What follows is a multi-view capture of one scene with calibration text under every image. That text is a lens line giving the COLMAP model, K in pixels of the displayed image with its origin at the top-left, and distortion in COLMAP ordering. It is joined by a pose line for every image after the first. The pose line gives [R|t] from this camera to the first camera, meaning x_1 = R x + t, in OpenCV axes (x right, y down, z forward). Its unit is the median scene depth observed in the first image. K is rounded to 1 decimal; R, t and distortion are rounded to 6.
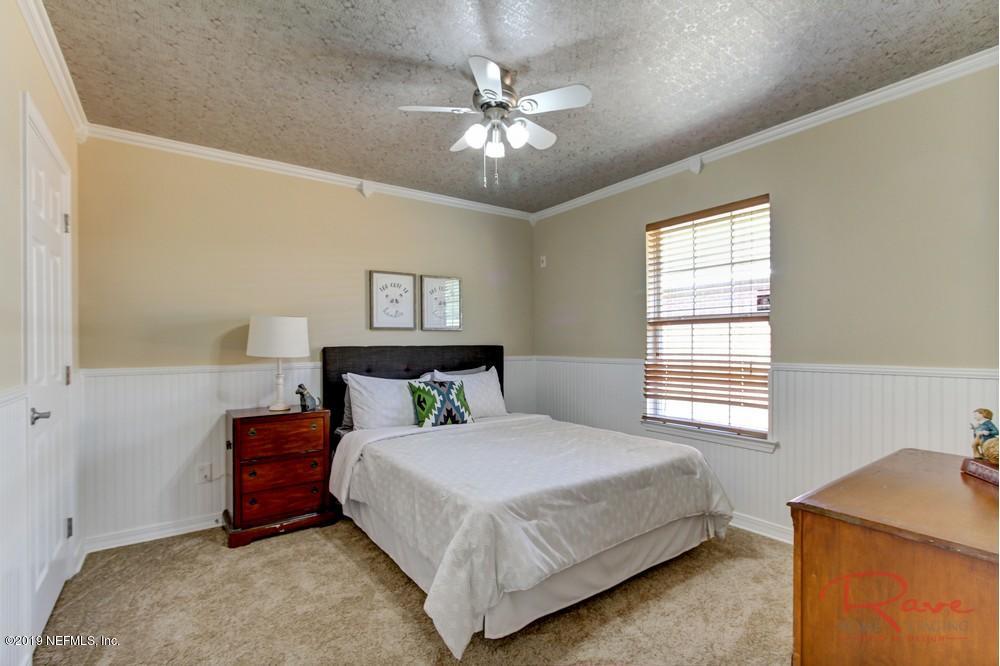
lens RADIAL K [[464.3, 0, 502.0], [0, 464.3, 336.7], [0, 0, 1]] dist [-0.007801, 0.002152]
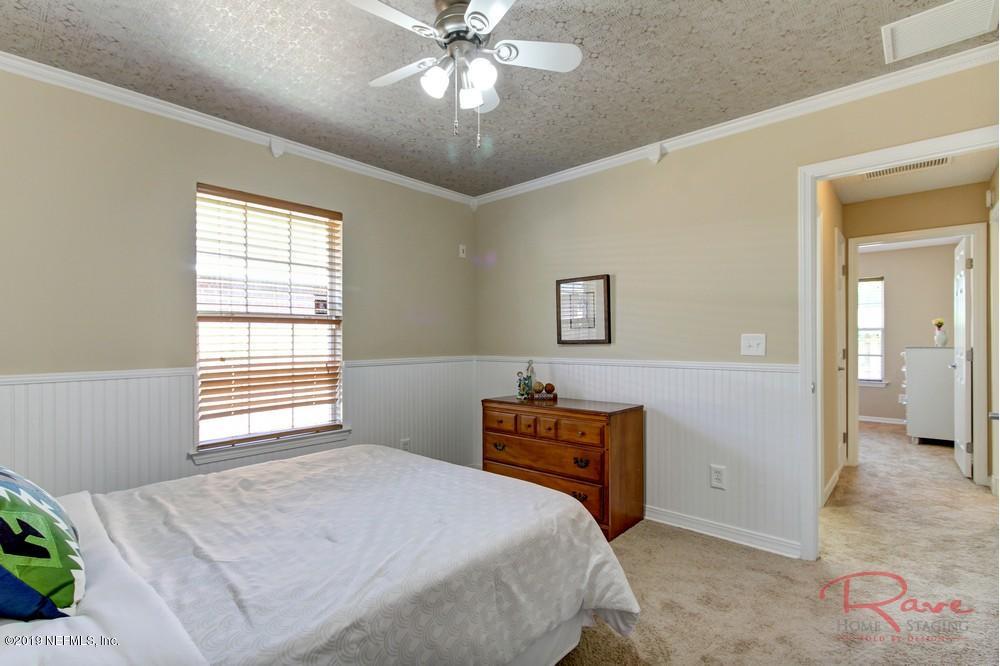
lens RADIAL K [[464.3, 0, 501.8], [0, 464.3, 338.2], [0, 0, 1]] dist [-0.007801, 0.002152]
pose [[-0.220980, 0.020643, 0.975060, -0.560851], [0.005151, 0.999787, -0.019999, 0.022808], [-0.975265, 0.000603, -0.221040, 0.781714]]
